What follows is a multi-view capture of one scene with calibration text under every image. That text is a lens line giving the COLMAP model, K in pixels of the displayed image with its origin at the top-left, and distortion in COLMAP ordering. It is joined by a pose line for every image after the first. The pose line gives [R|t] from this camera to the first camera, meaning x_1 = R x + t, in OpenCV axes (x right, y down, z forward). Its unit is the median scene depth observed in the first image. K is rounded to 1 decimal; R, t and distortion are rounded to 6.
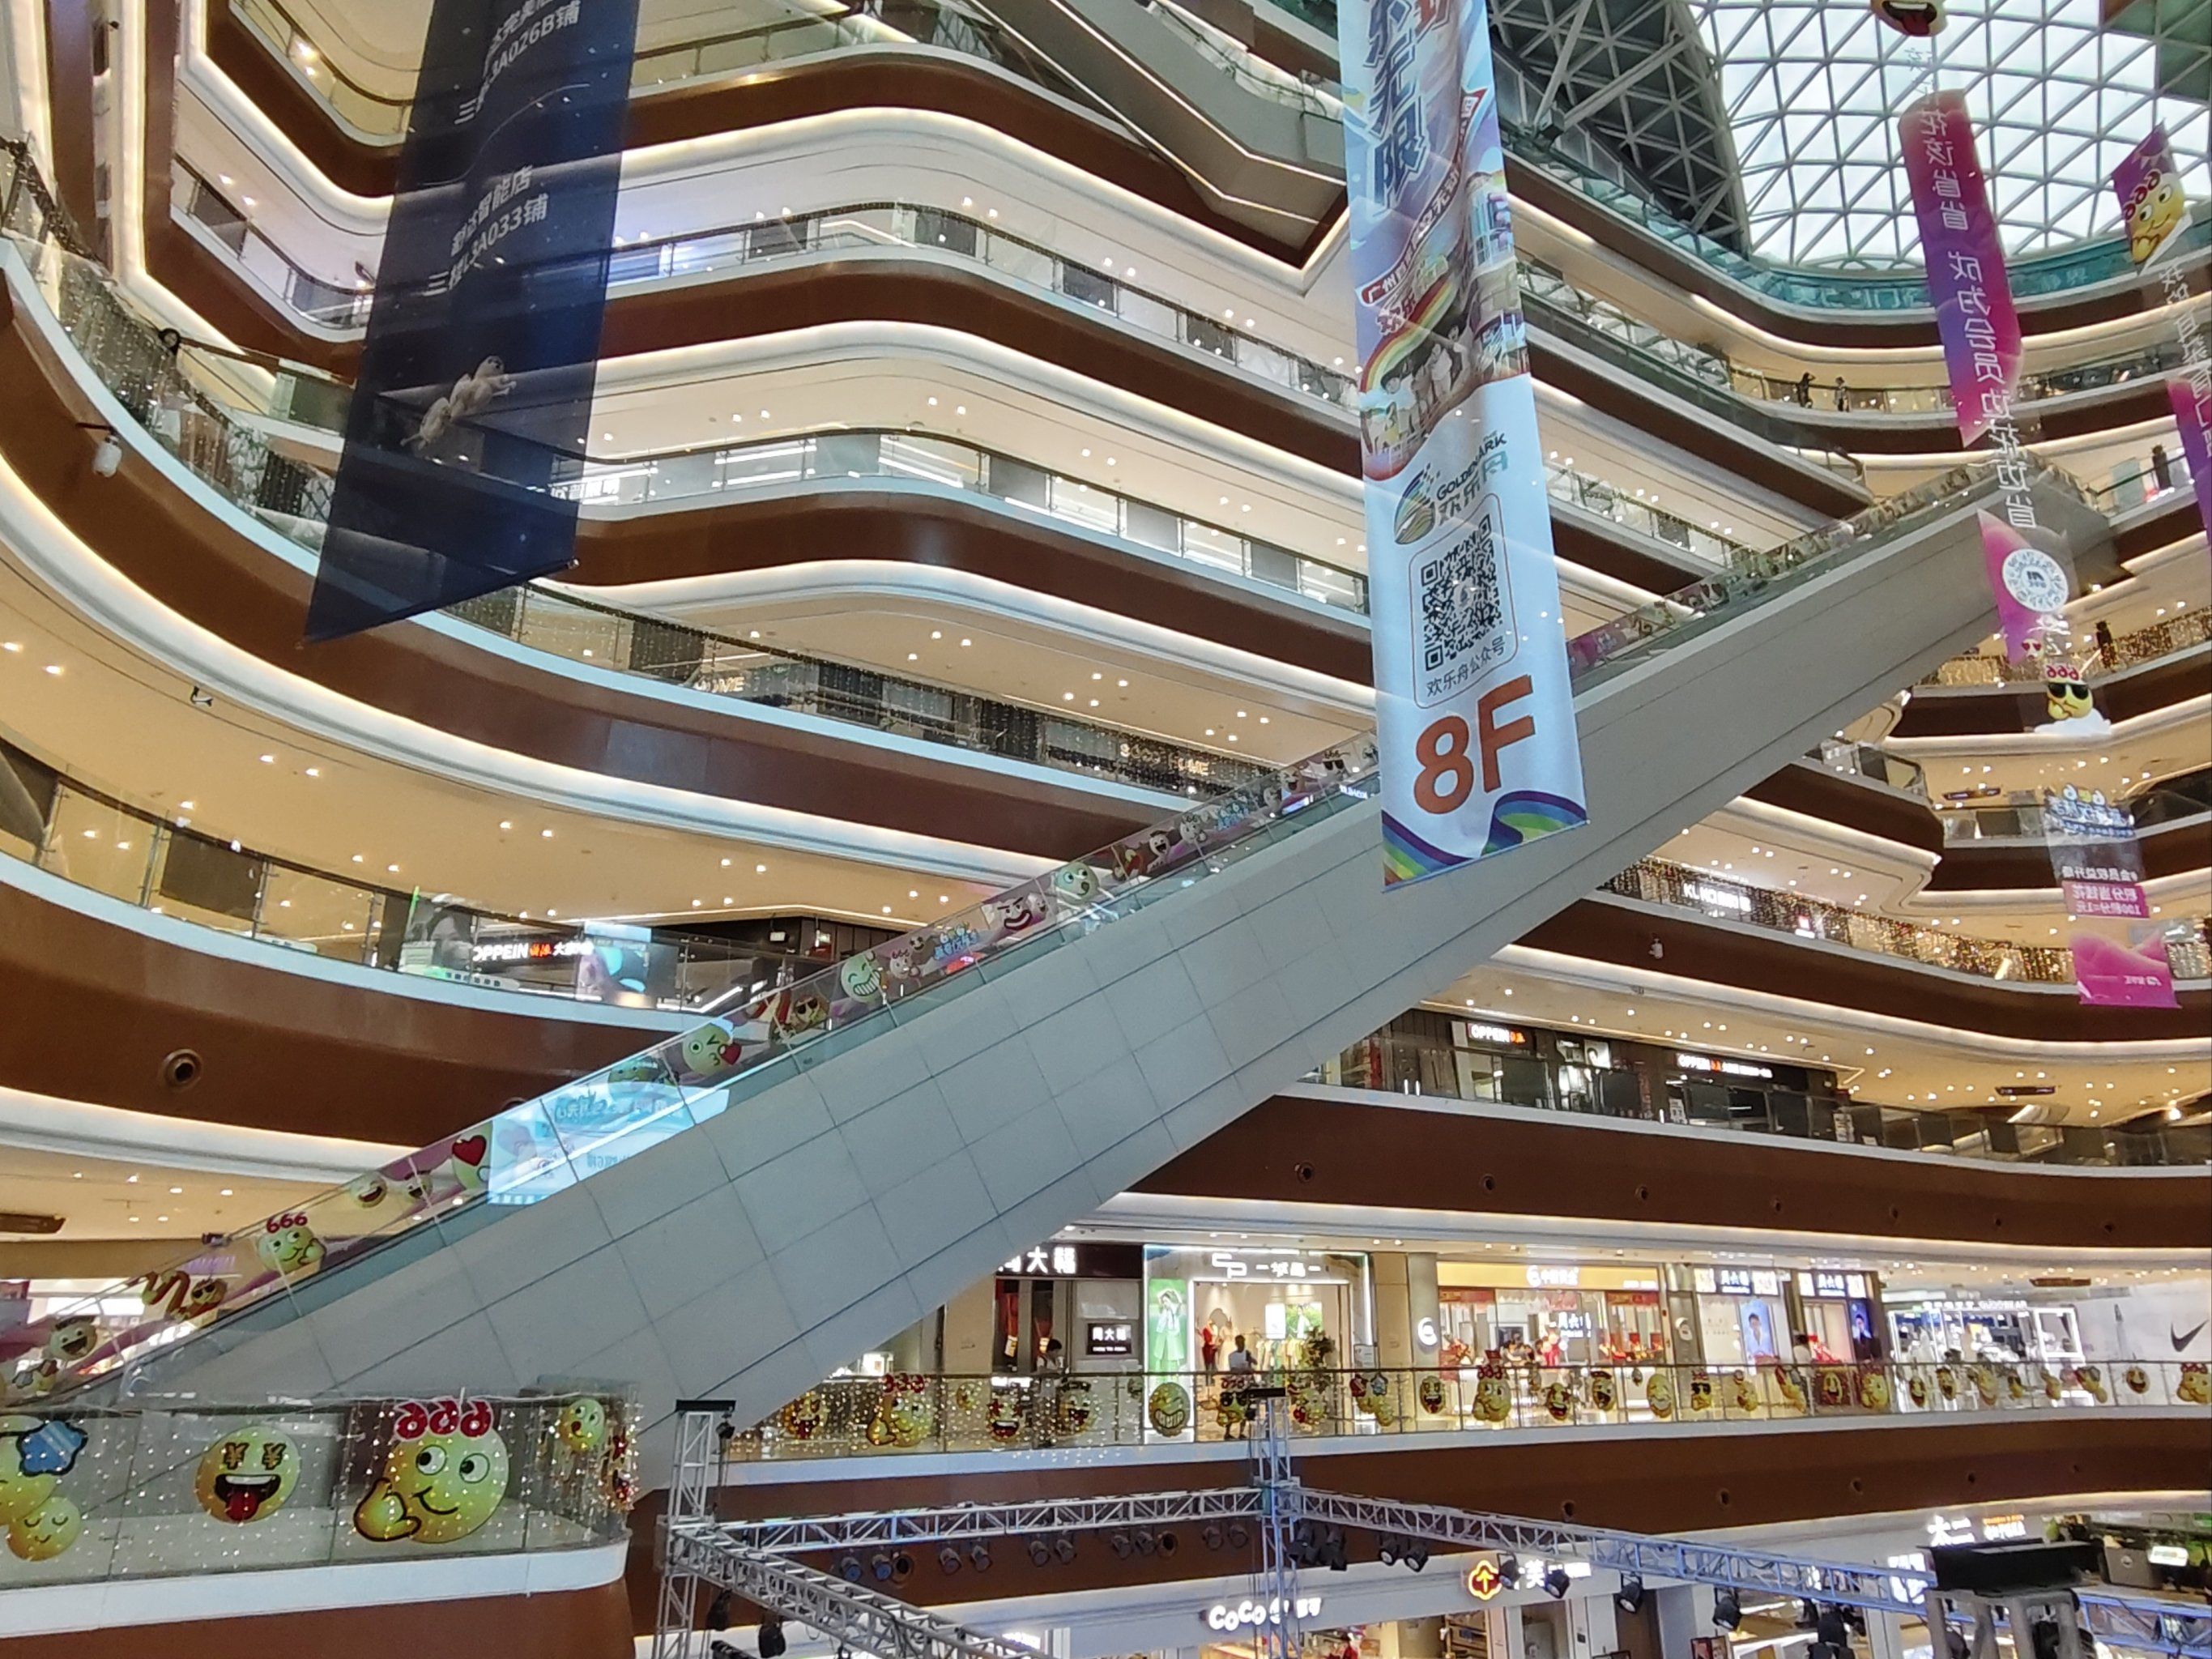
lens RADIAL K [[1466.1, 0, 1106.0], [0, 1466.1, 829.5], [0, 0, 1]] dist [0.000204, 0.001154]
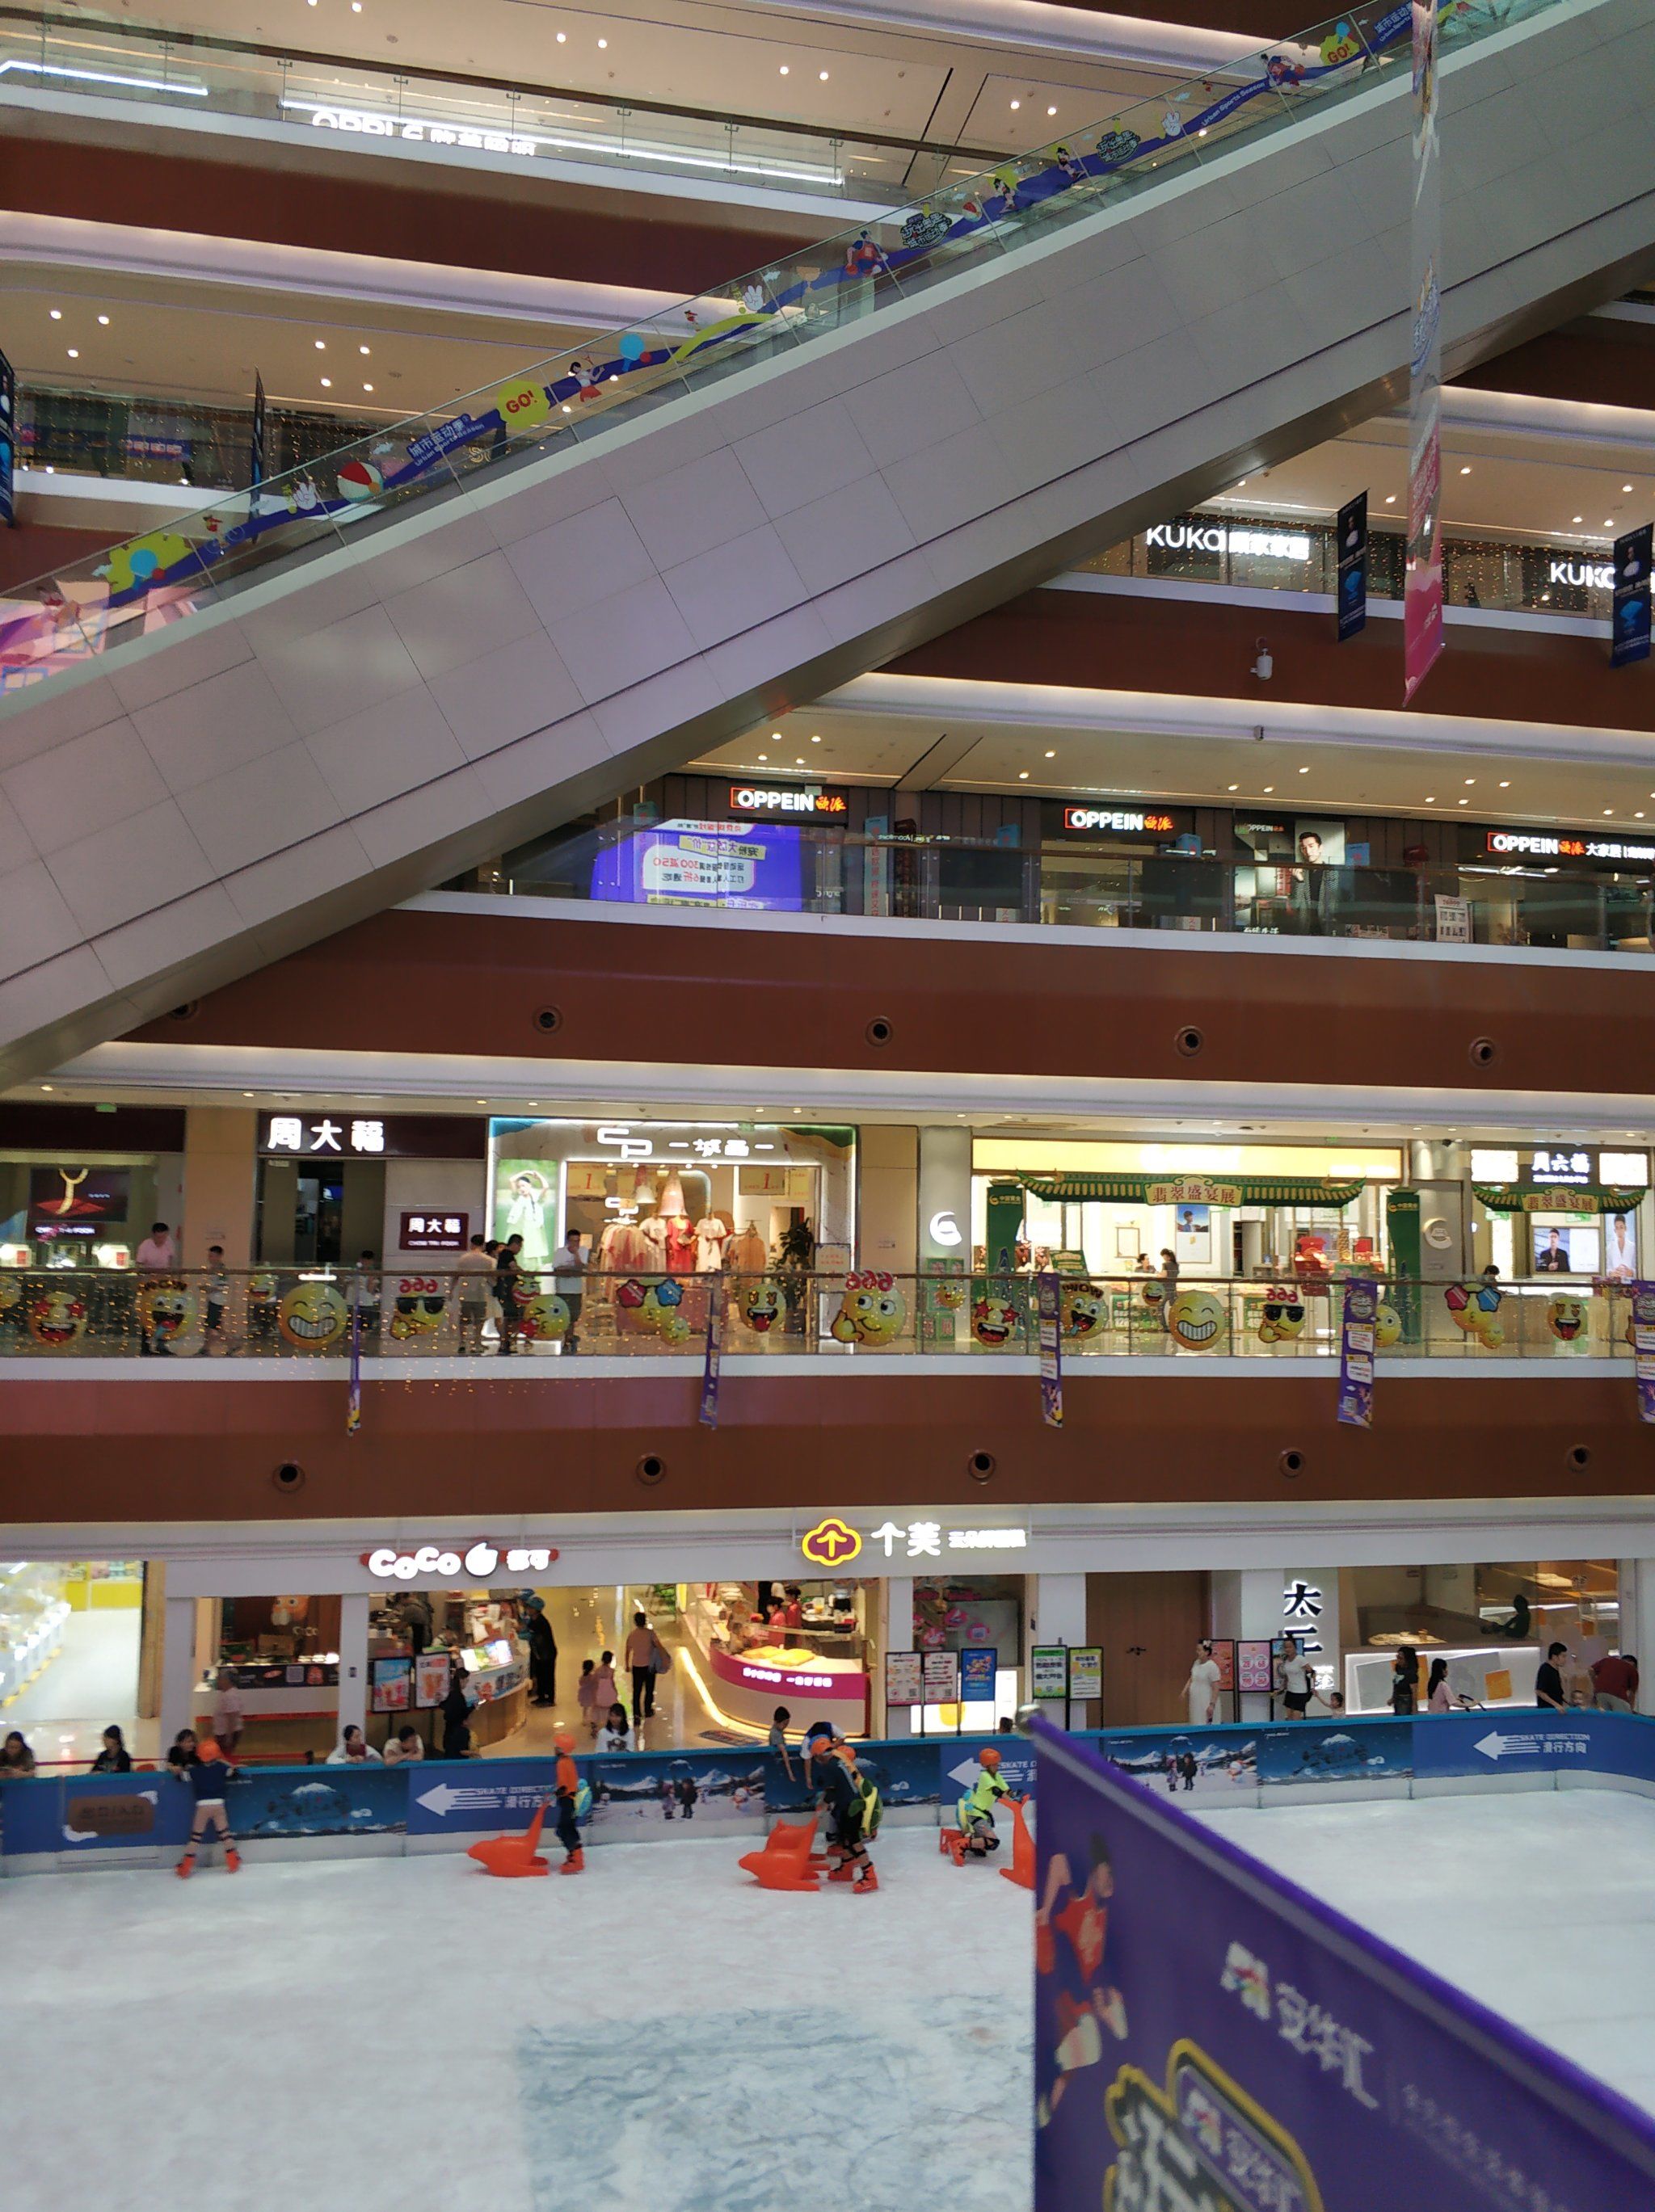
lens RADIAL K [[1617.0, 0, 827.5], [0, 1617.0, 1106.0], [0, 0, 1]] dist [0.005567, -0.000285]
pose [[0.931048, -0.015368, -0.364573, 0.488942], [0.105793, 0.967569, 0.229388, 0.096089], [0.349224, -0.252140, 0.902479, 0.279360]]
